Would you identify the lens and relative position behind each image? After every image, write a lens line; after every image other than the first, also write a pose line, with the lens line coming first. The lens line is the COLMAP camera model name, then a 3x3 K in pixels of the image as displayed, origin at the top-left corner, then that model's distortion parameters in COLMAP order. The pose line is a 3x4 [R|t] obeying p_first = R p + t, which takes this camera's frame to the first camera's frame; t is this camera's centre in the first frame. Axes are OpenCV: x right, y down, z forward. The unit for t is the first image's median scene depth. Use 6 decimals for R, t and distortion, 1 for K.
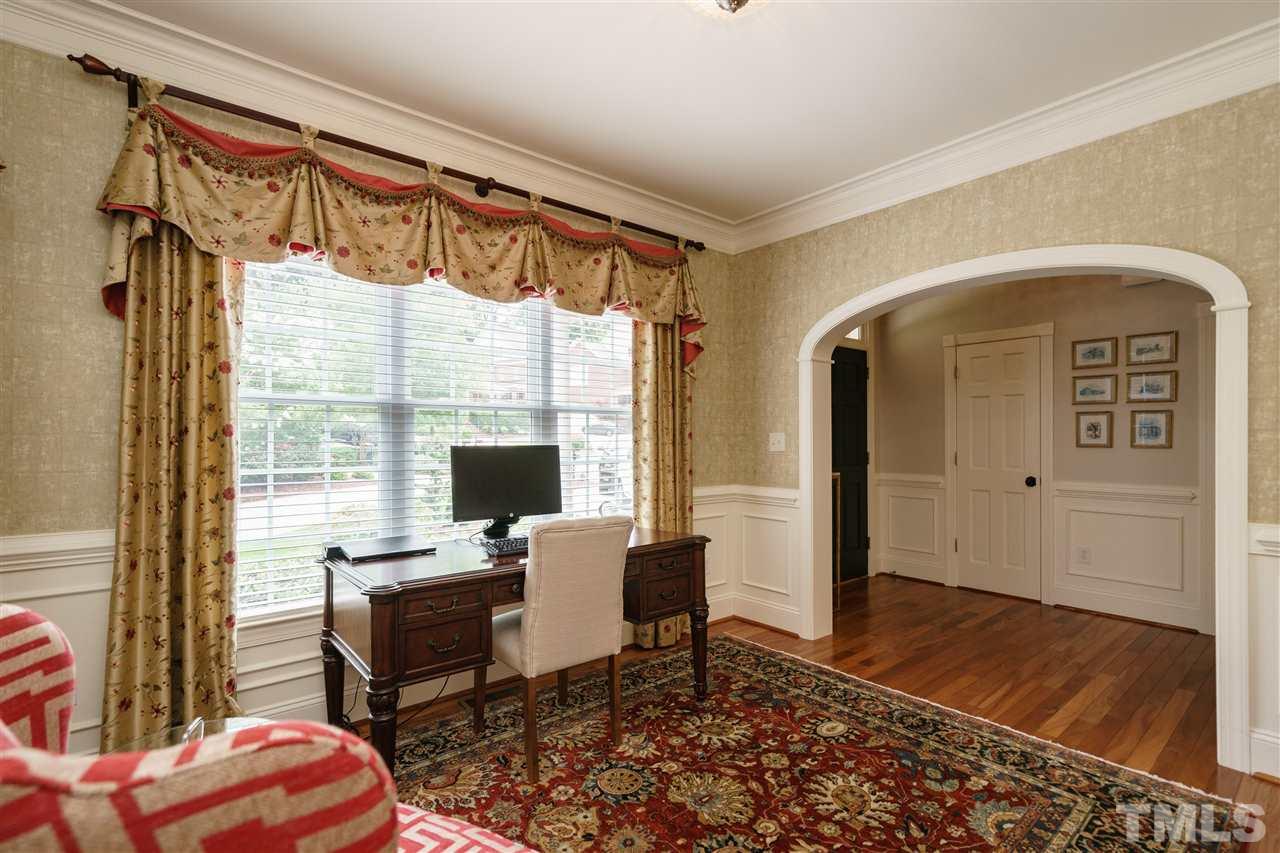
lens RADIAL K [[611.3, 0, 645.8], [0, 611.3, 444.8], [0, 0, 1]] dist [0.000711, 0.000412]
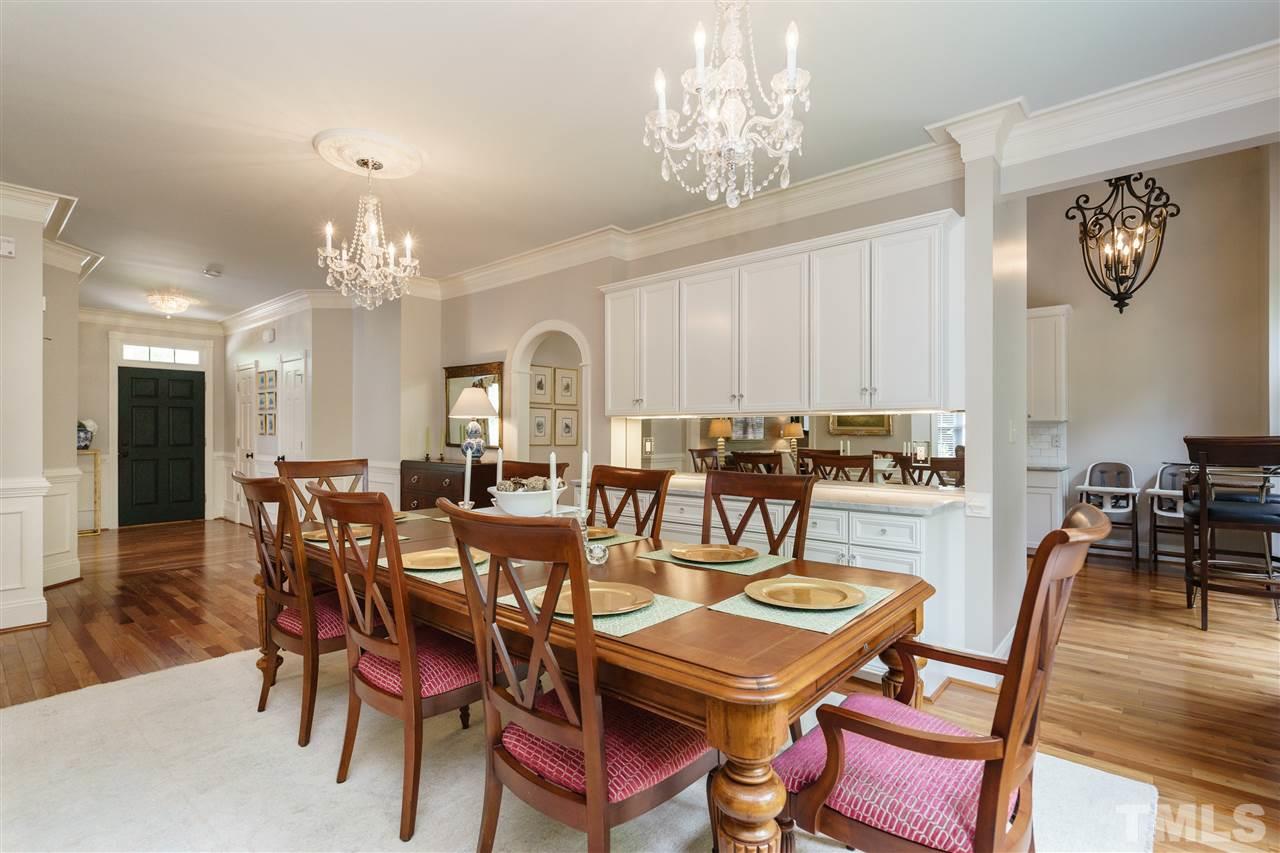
lens RADIAL K [[584.5, 0, 644.6], [0, 584.5, 428.1], [0, 0, 1]] dist [-0.003731, -0.000022]
pose [[0.985096, 0.004467, 0.171950, 1.532359], [-0.002017, 0.999894, -0.014417, 0.006975], [-0.171996, 0.013855, 0.985000, -0.806167]]
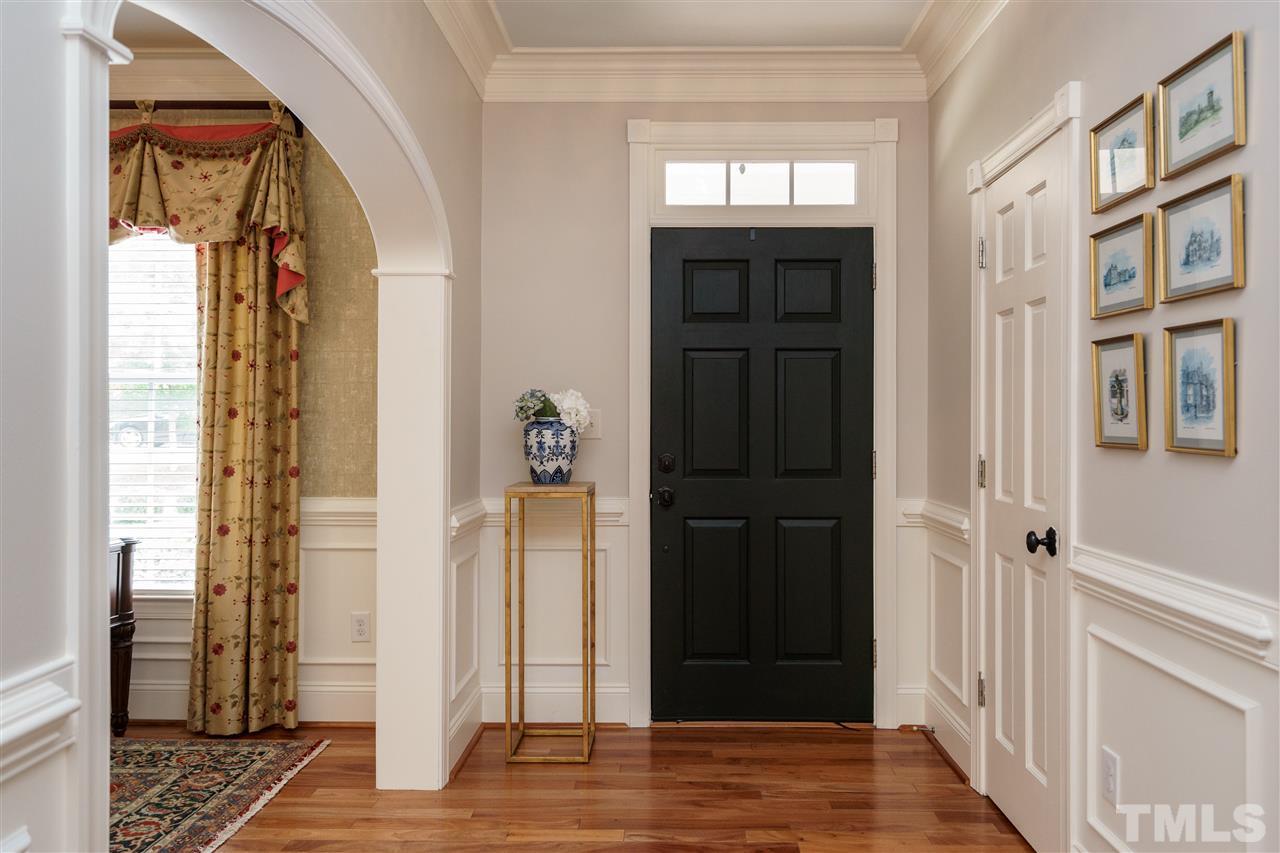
lens RADIAL K [[930.7, 0, 640.0], [0, 930.7, 426.5], [0, 0, 1]] dist [0.009094, -0.000443]
pose [[0.749266, 0.008438, -0.662216, 0.884811], [-0.011647, 0.999932, -0.000436, -0.004805], [0.662167, 0.008040, 0.749313, 0.470604]]
